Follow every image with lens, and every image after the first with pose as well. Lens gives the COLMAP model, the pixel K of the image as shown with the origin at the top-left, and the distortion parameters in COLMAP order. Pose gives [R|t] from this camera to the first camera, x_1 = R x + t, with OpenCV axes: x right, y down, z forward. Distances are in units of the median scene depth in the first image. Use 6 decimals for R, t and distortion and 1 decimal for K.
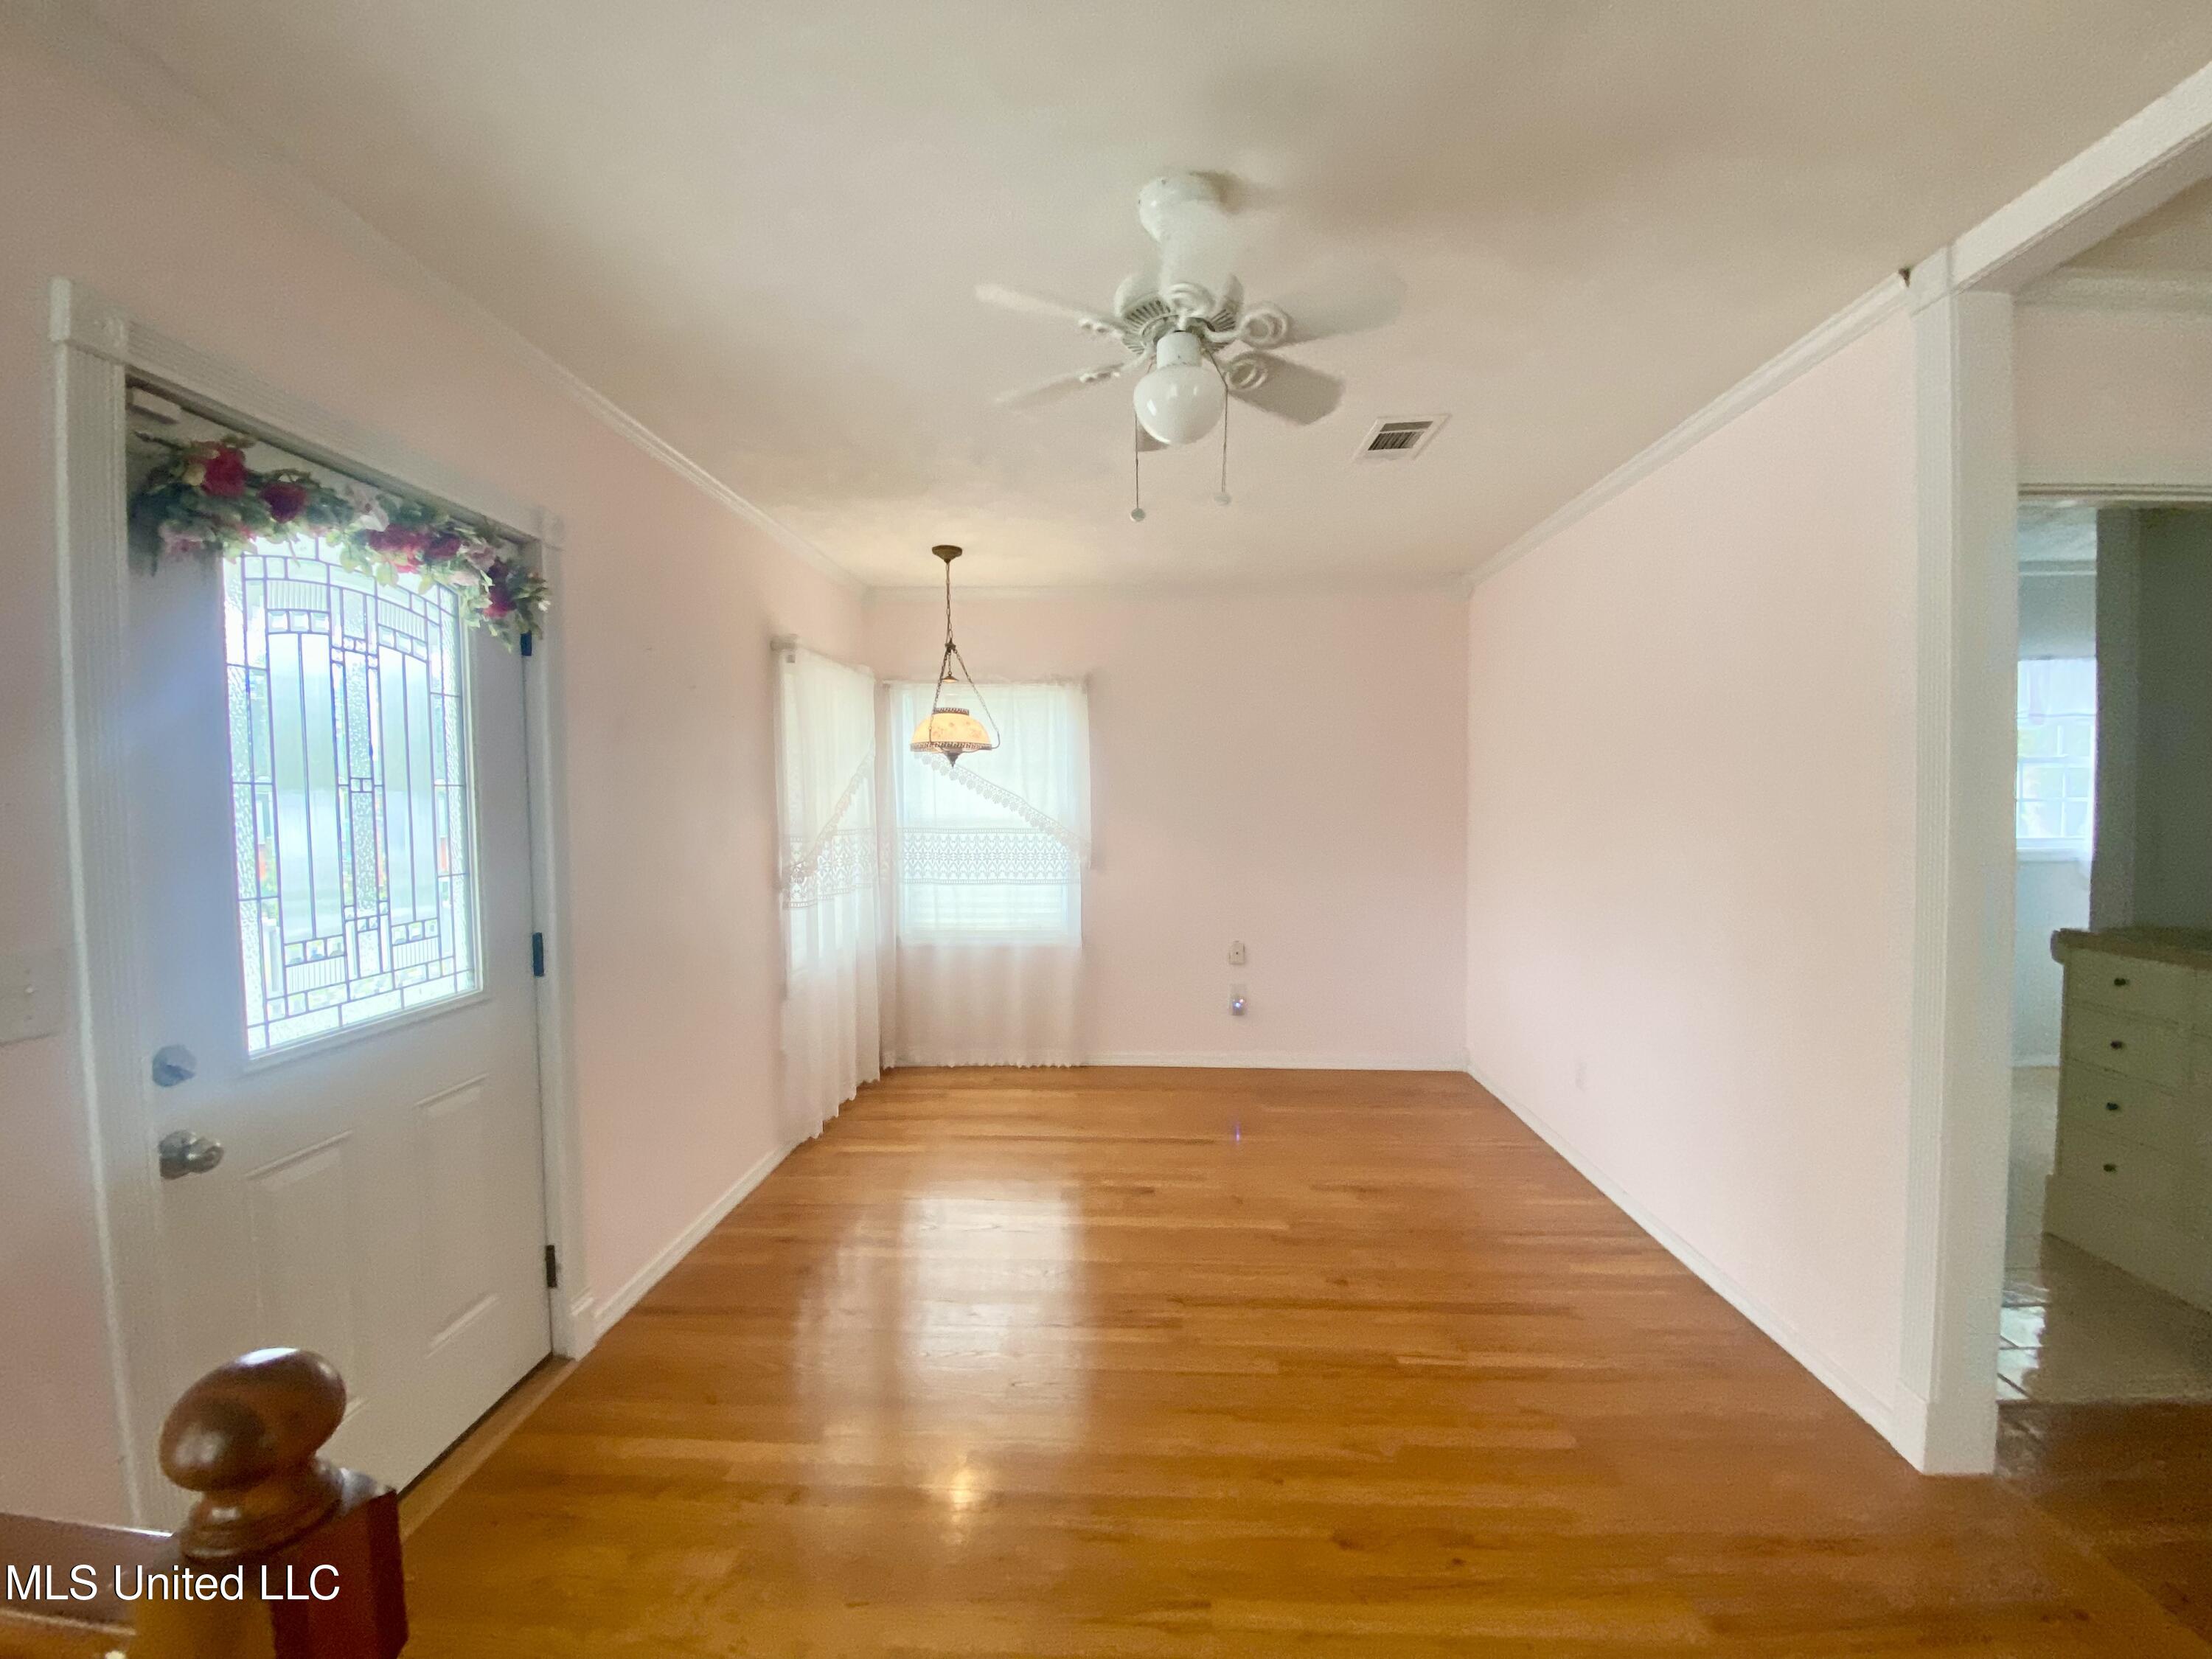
lens RADIAL K [[884.8, 0, 1107.3], [0, 884.8, 818.7], [0, 0, 1]] dist [-0.018313, -0.000195]
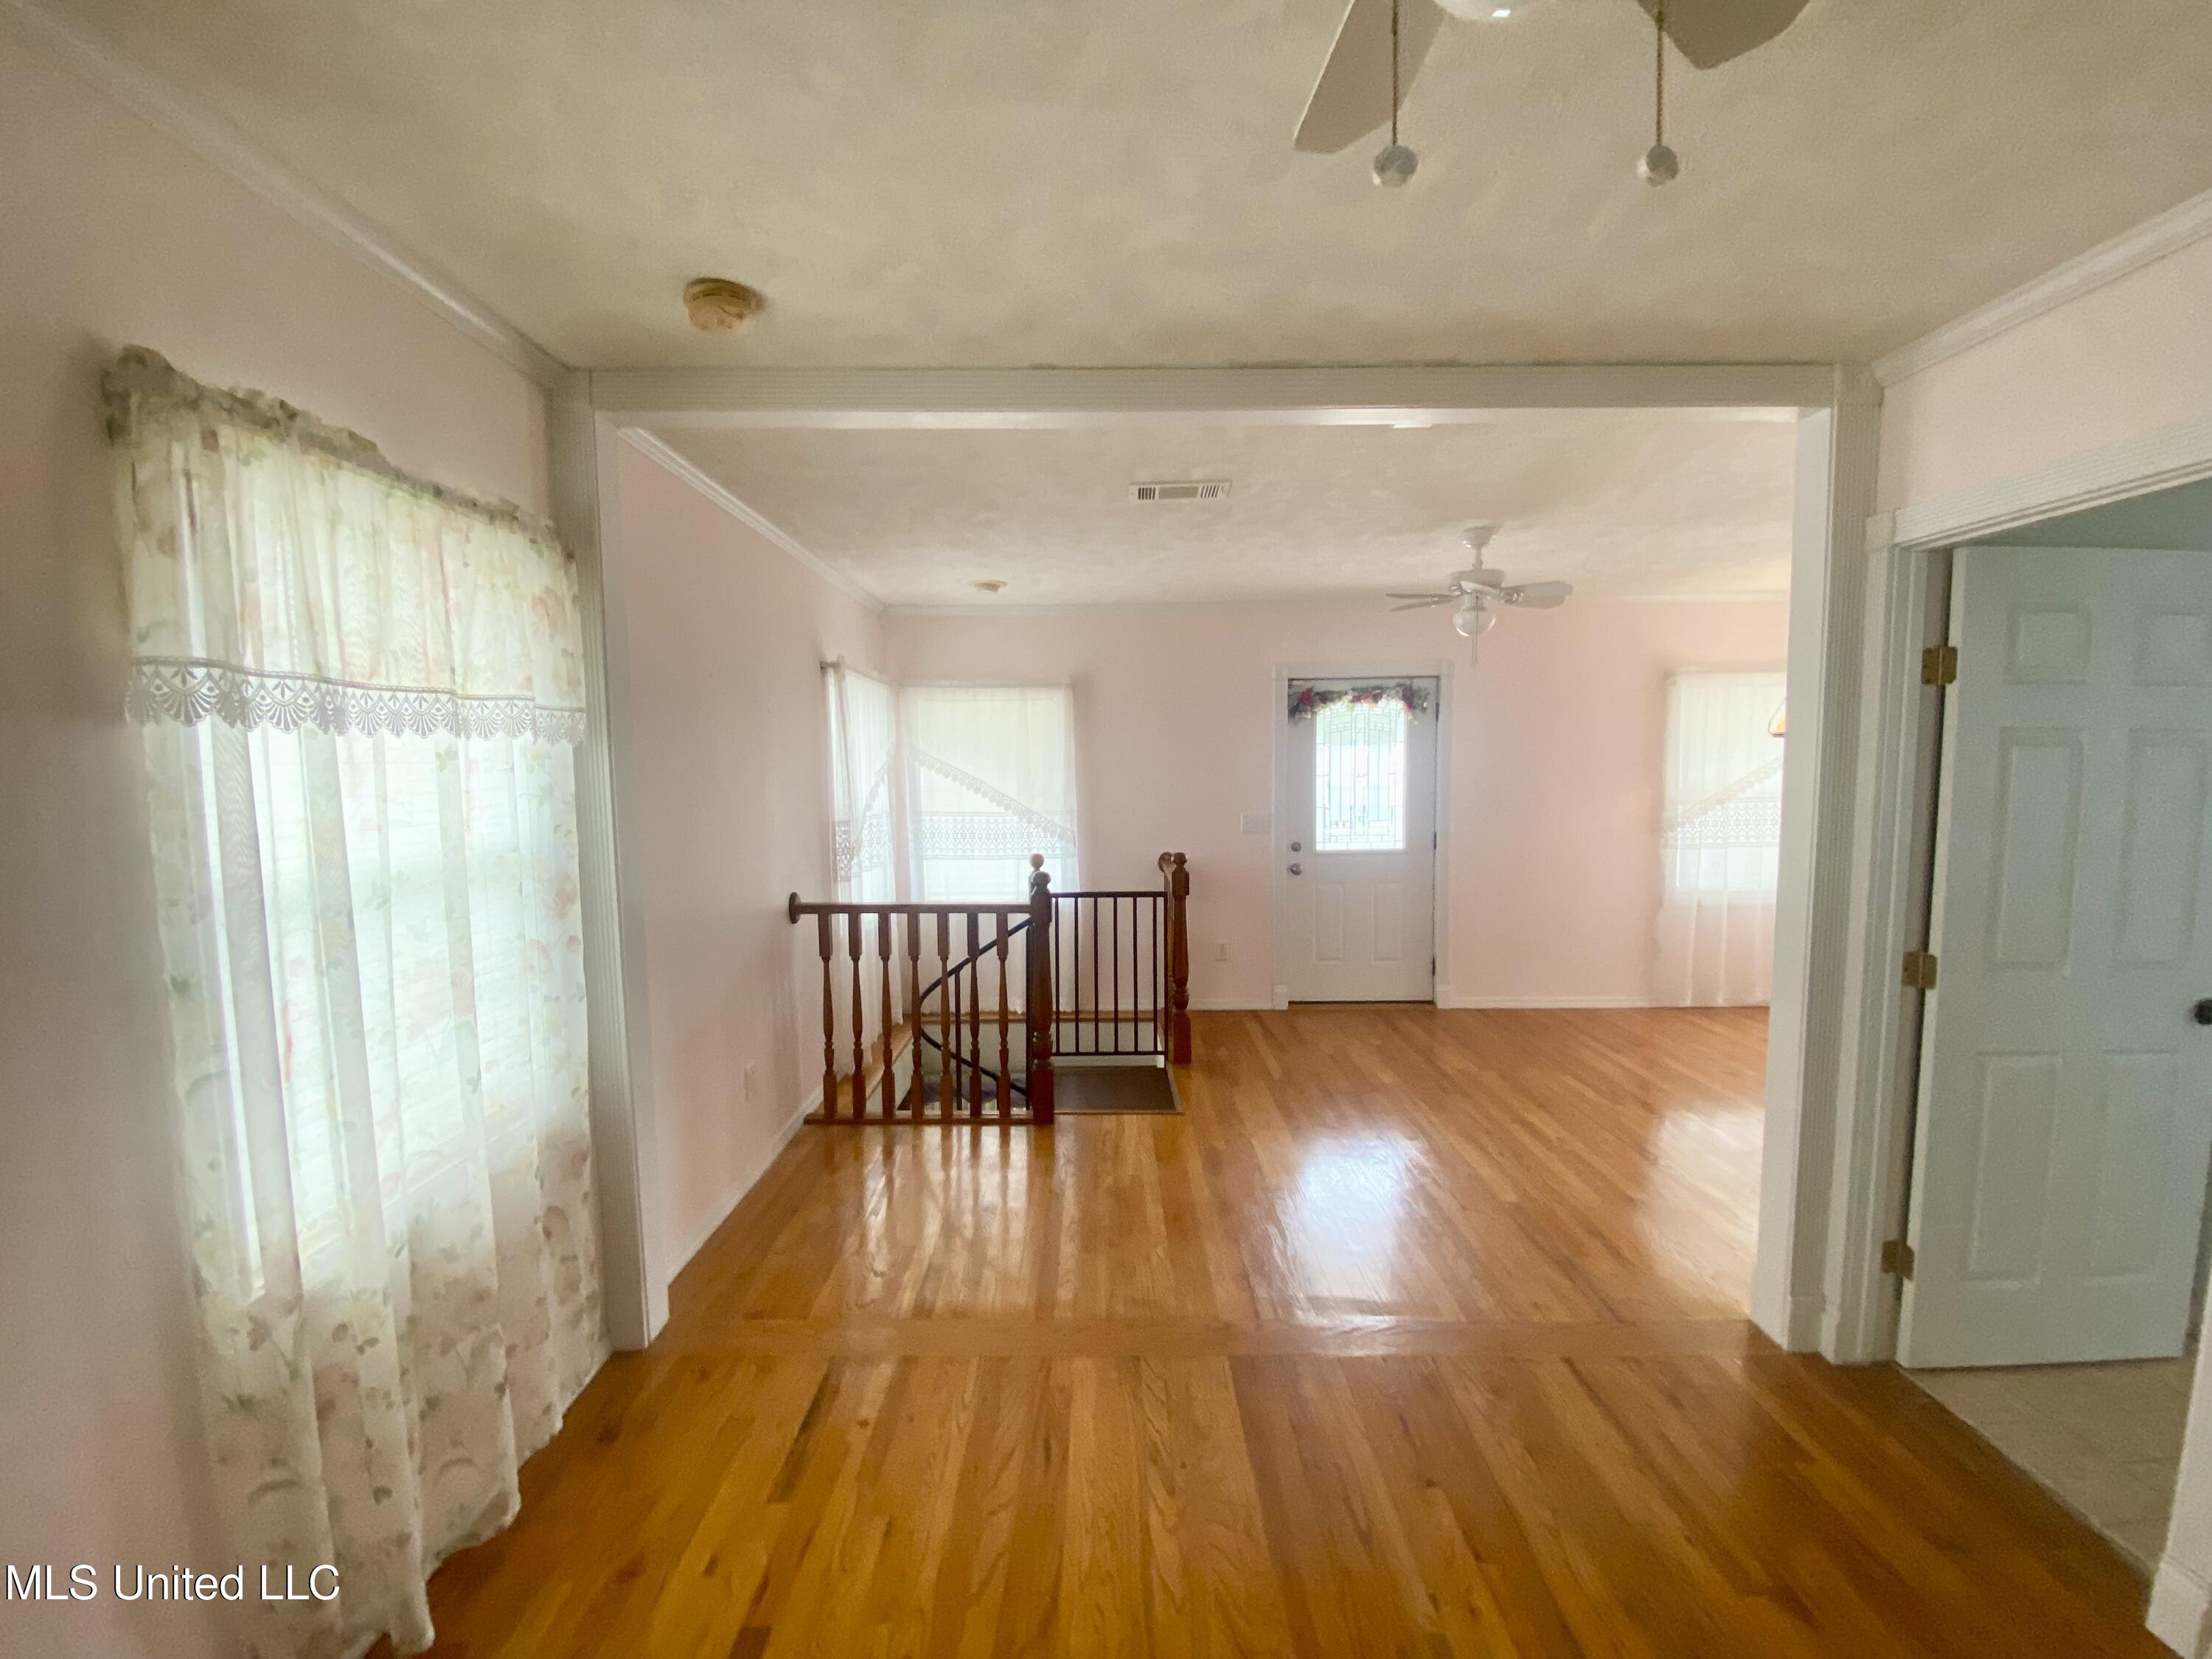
lens RADIAL K [[887.5, 0, 1094.6], [0, 887.5, 832.4], [0, 0, 1]] dist [0.000068, -0.014665]
pose [[0.039507, 0.090471, -0.995115, 2.231804], [-0.006294, 0.995895, 0.090292, -0.112362], [0.999199, 0.002697, 0.039915, -0.083282]]
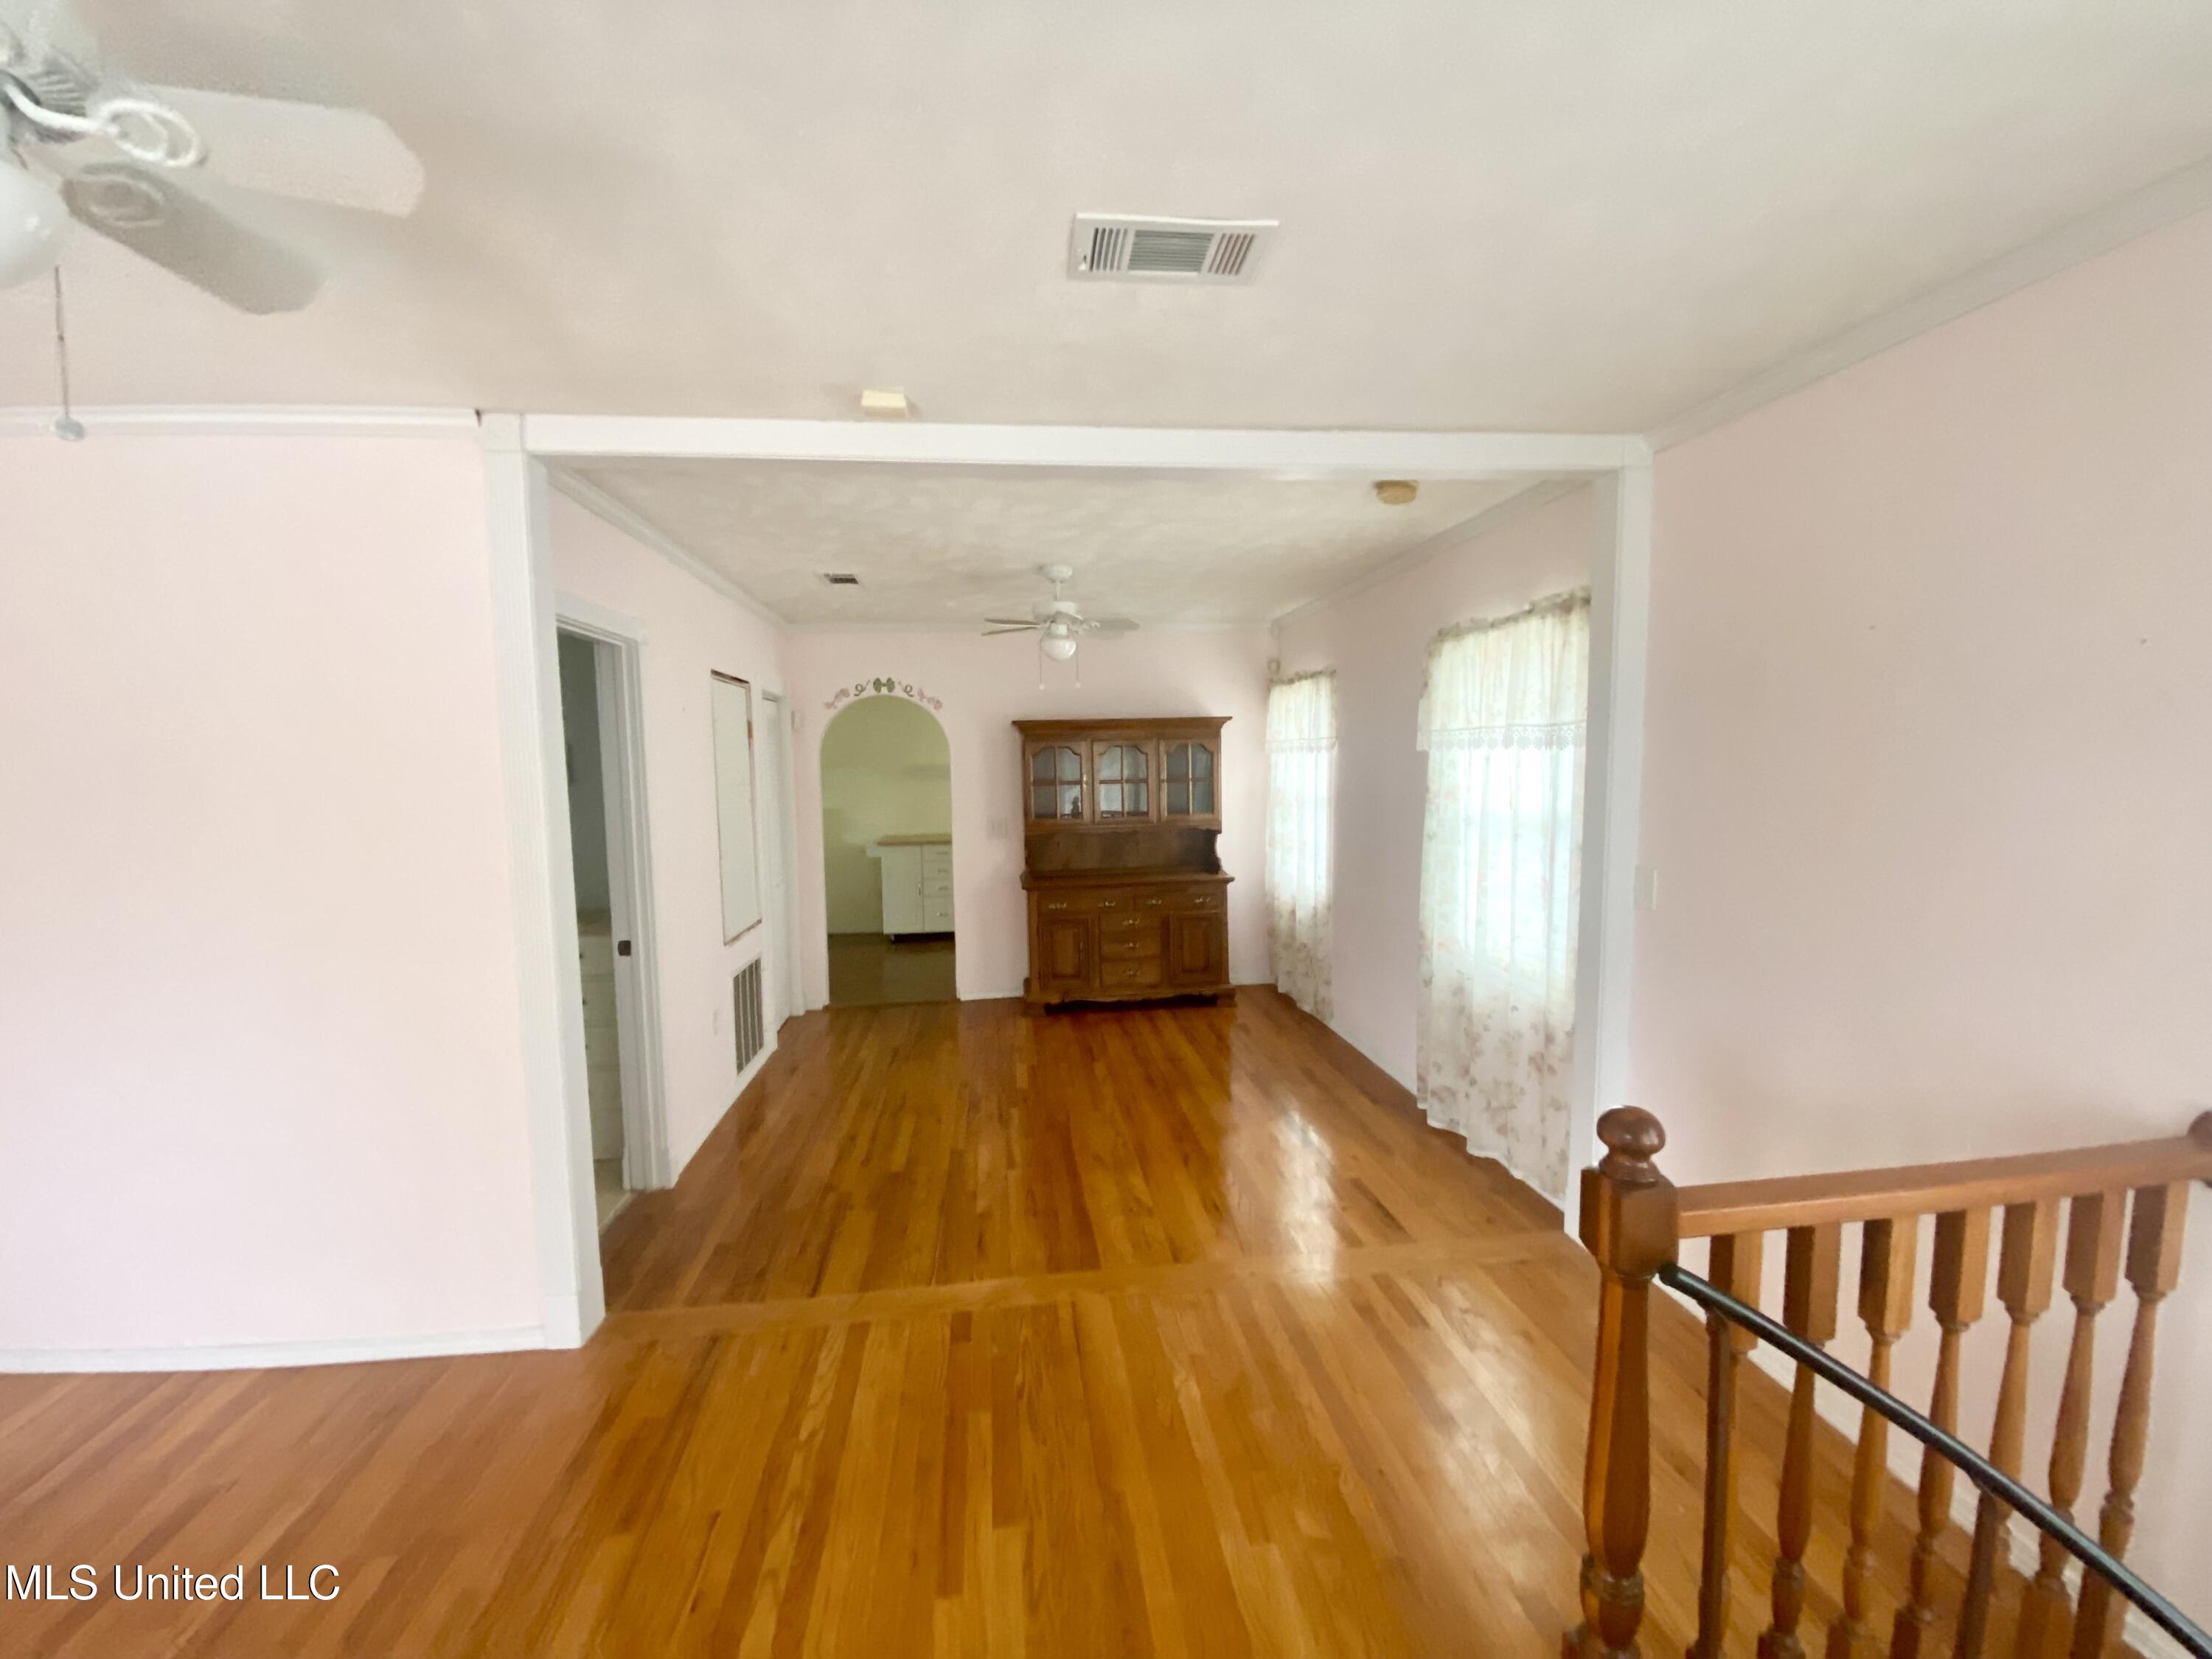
lens RADIAL K [[887.5, 0, 1094.6], [0, 887.5, 832.4], [0, 0, 1]] dist [0.000068, -0.014665]
pose [[-0.157865, -0.073398, 0.984729, -0.482046], [0.032545, 0.996305, 0.079478, -0.126216], [-0.986924, 0.044595, -0.154893, 0.387638]]
